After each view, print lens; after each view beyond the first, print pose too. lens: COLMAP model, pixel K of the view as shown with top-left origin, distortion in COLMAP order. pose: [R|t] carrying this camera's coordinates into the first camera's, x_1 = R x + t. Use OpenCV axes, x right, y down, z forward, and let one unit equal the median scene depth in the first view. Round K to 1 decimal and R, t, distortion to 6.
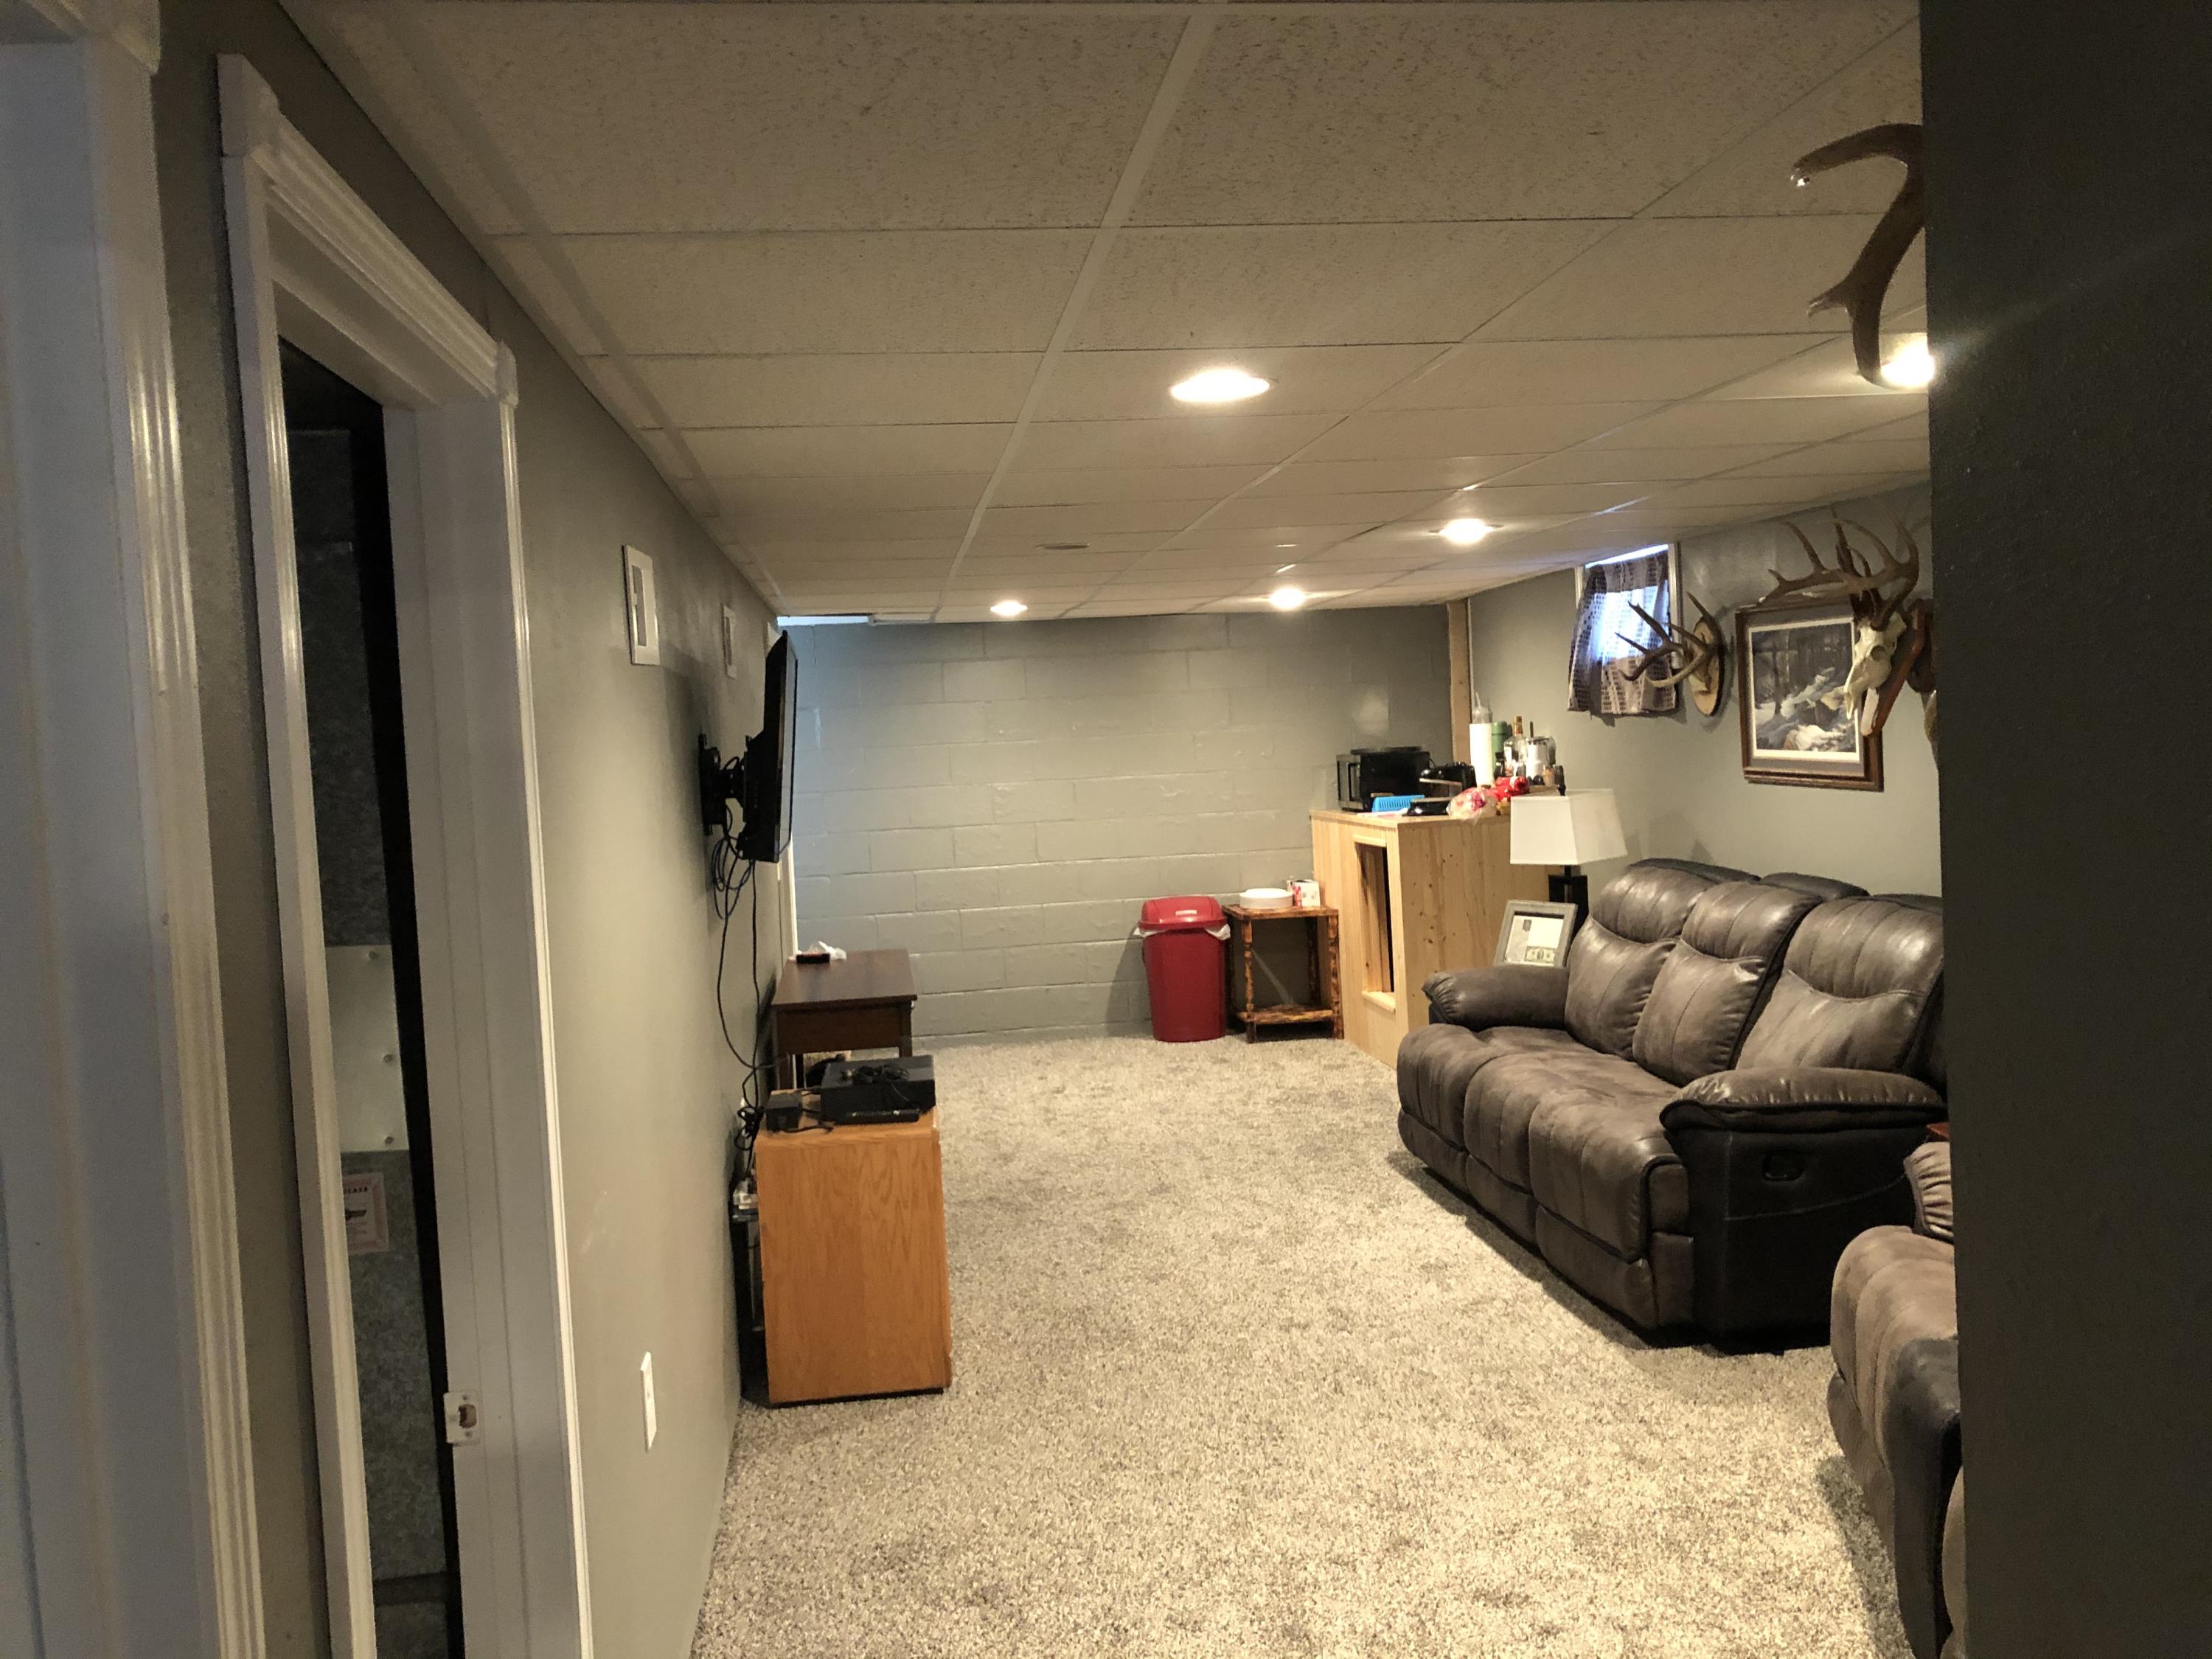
lens RADIAL K [[1813.6, 0, 1106.7], [0, 1813.6, 824.2], [0, 0, 1]] dist [0.070645, -0.114196]
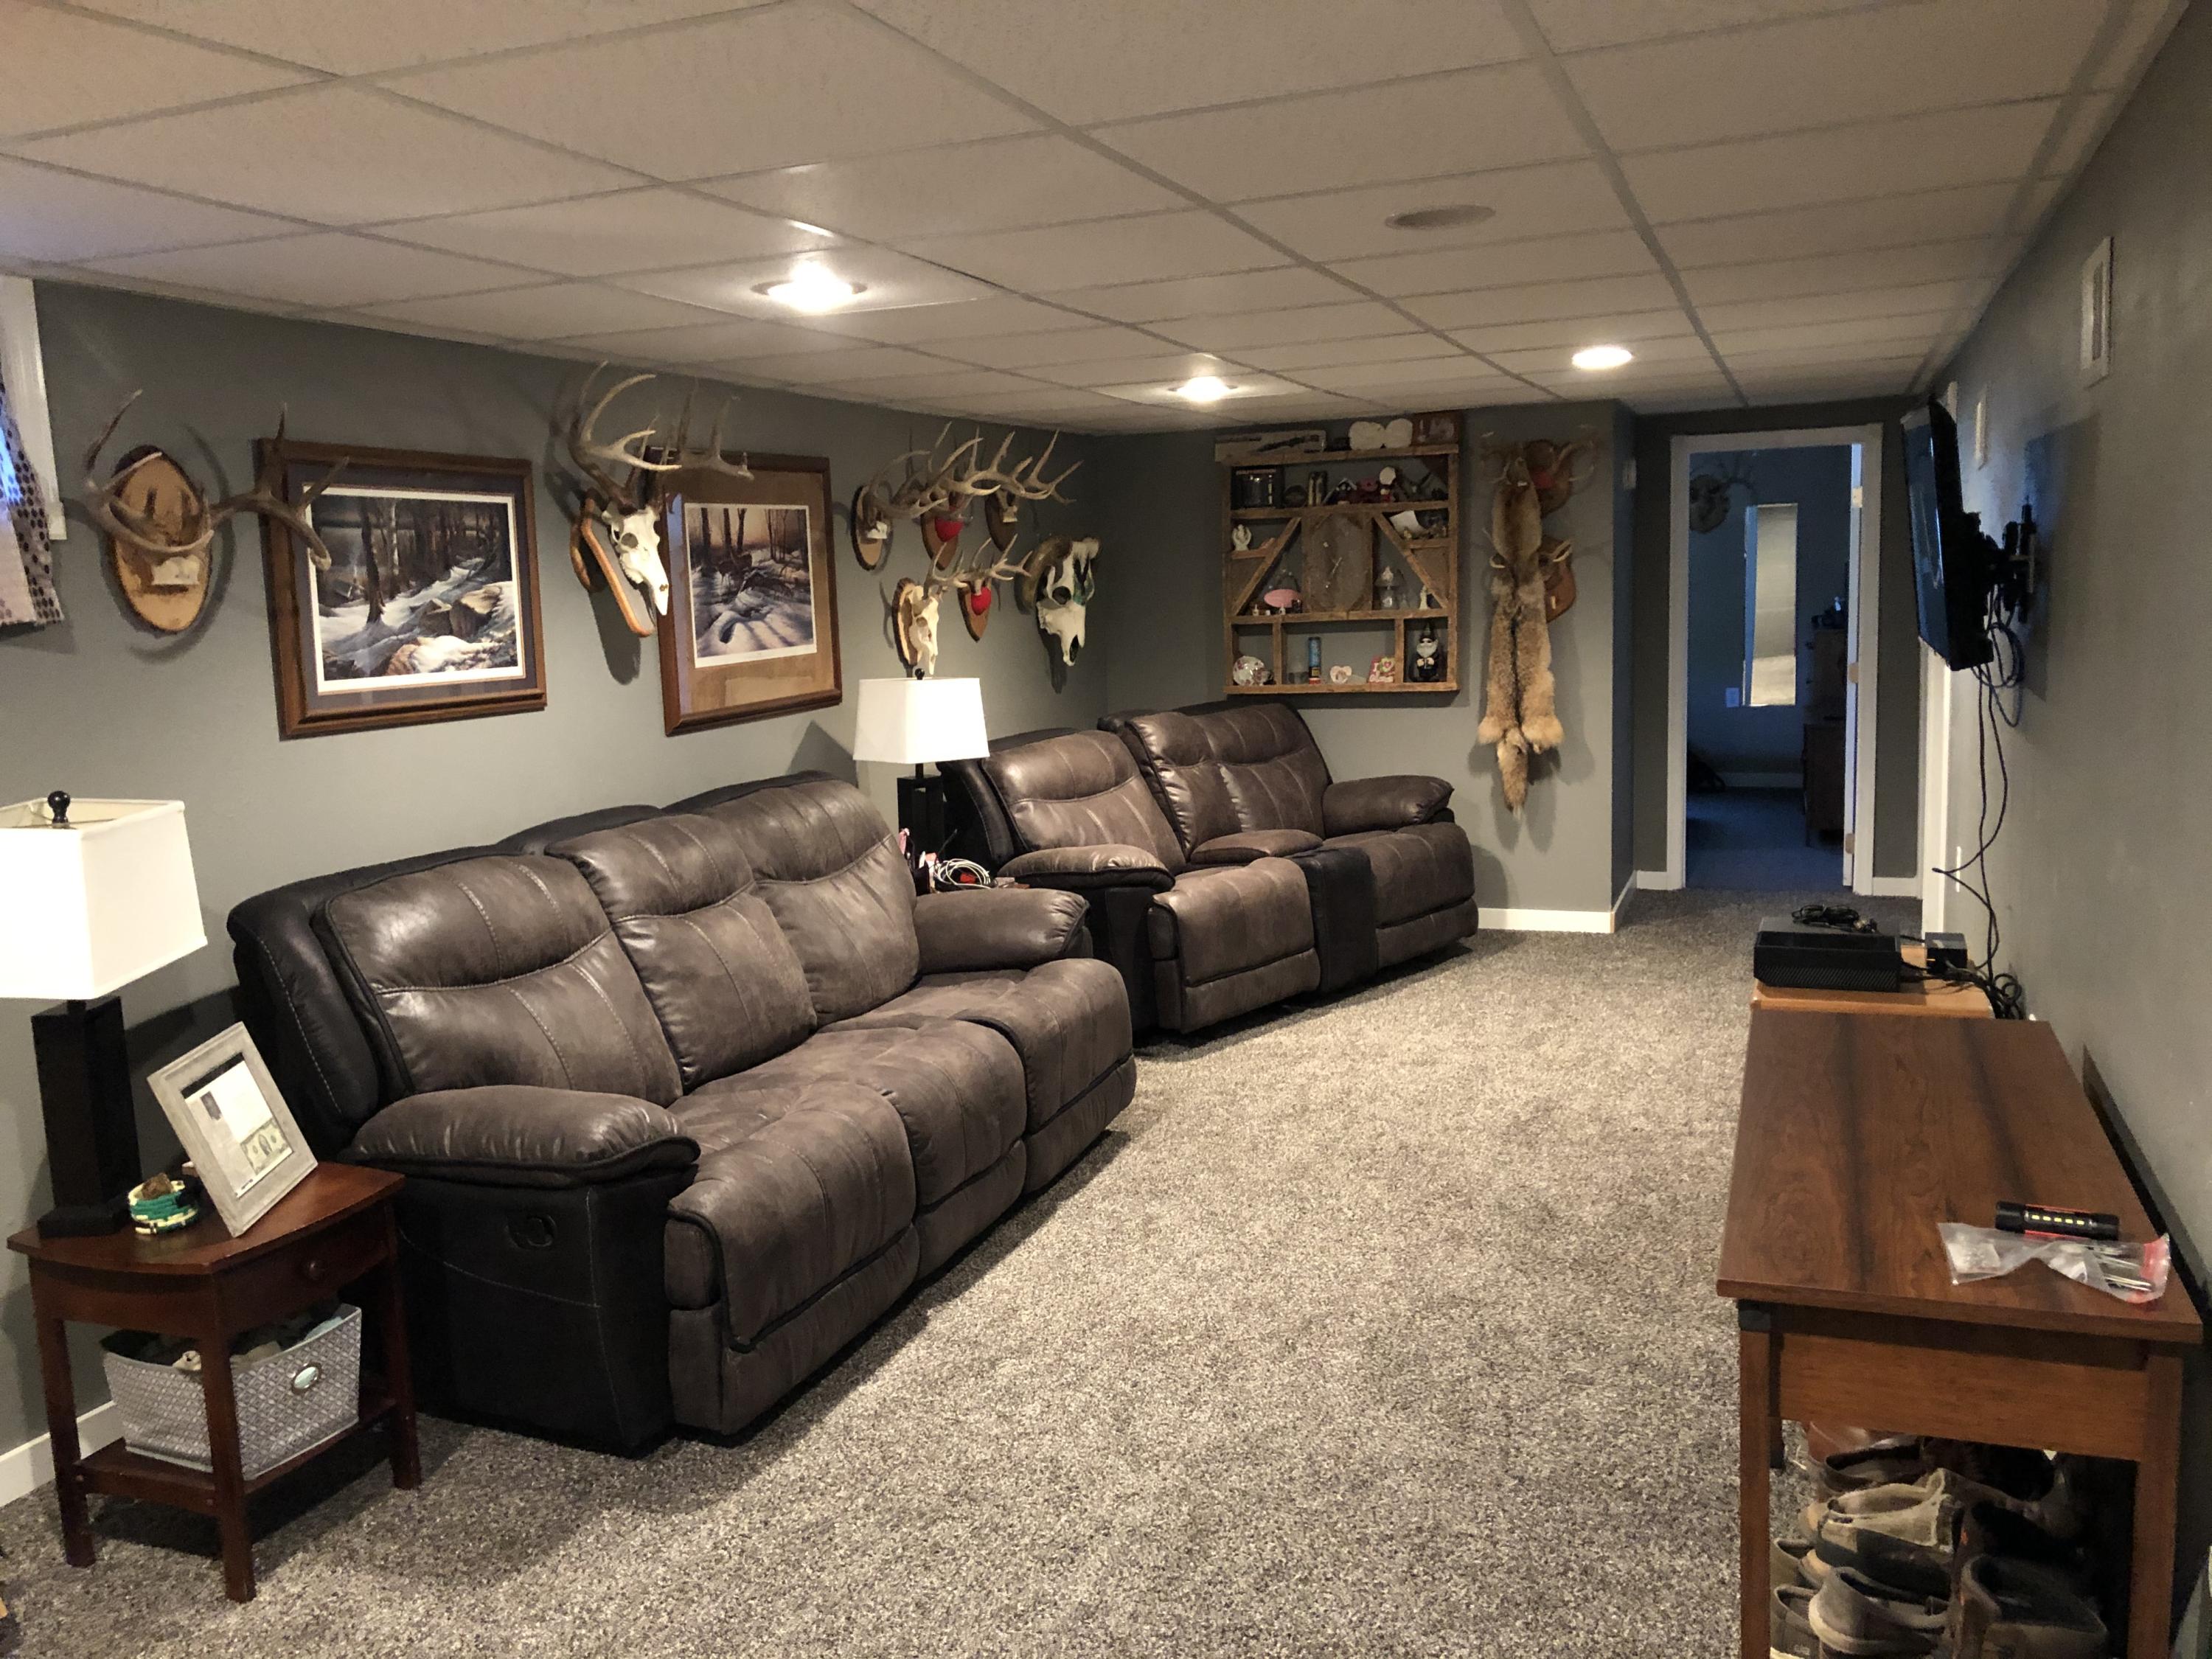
lens RADIAL K [[1813.6, 0, 1088.1], [0, 1813.6, 832.3], [0, 0, 1]] dist [0.070645, -0.114196]
pose [[-0.869035, 0.016612, 0.494472, -0.200920], [0.110830, 0.980573, 0.161842, -0.067398], [-0.482177, 0.195449, -0.853993, 1.528051]]
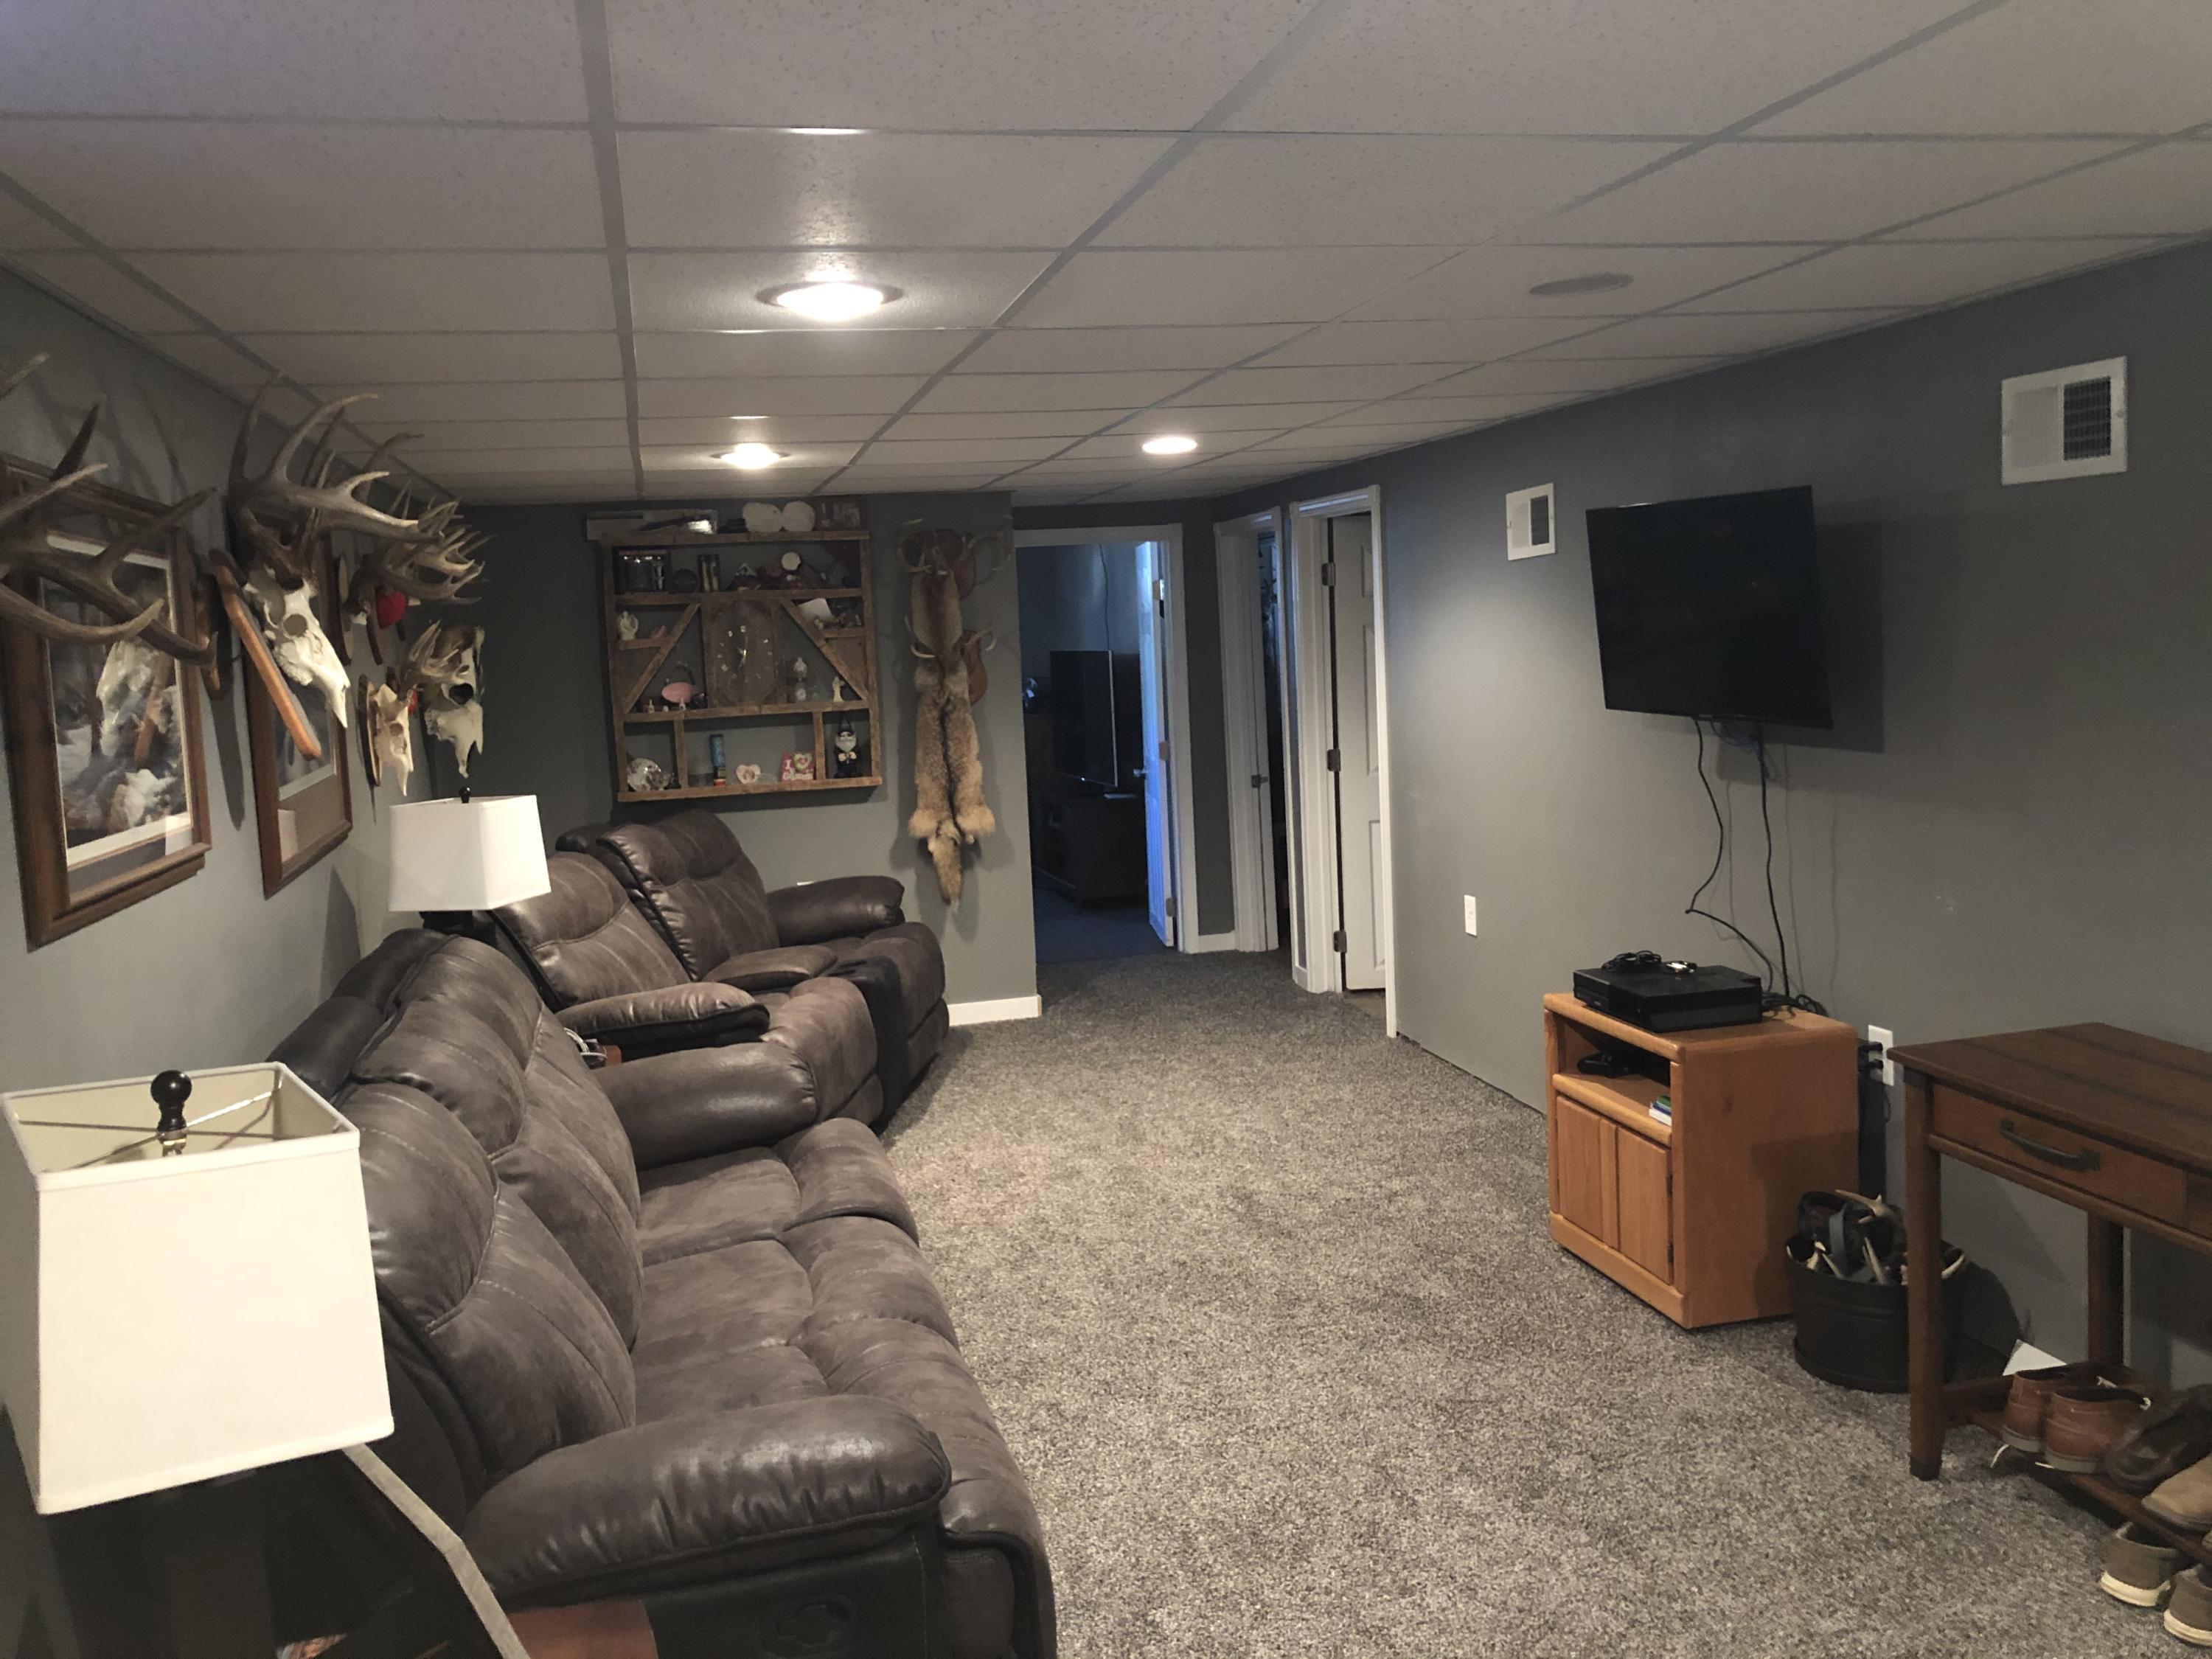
lens RADIAL K [[1813.6, 0, 1106.0], [0, 1813.6, 810.5], [0, 0, 1]] dist [0.070645, -0.114196]
pose [[-0.988665, 0.109434, -0.102791, 0.189729], [0.091644, 0.982164, 0.164183, -0.099648], [0.118925, 0.152901, -0.981060, 1.509915]]
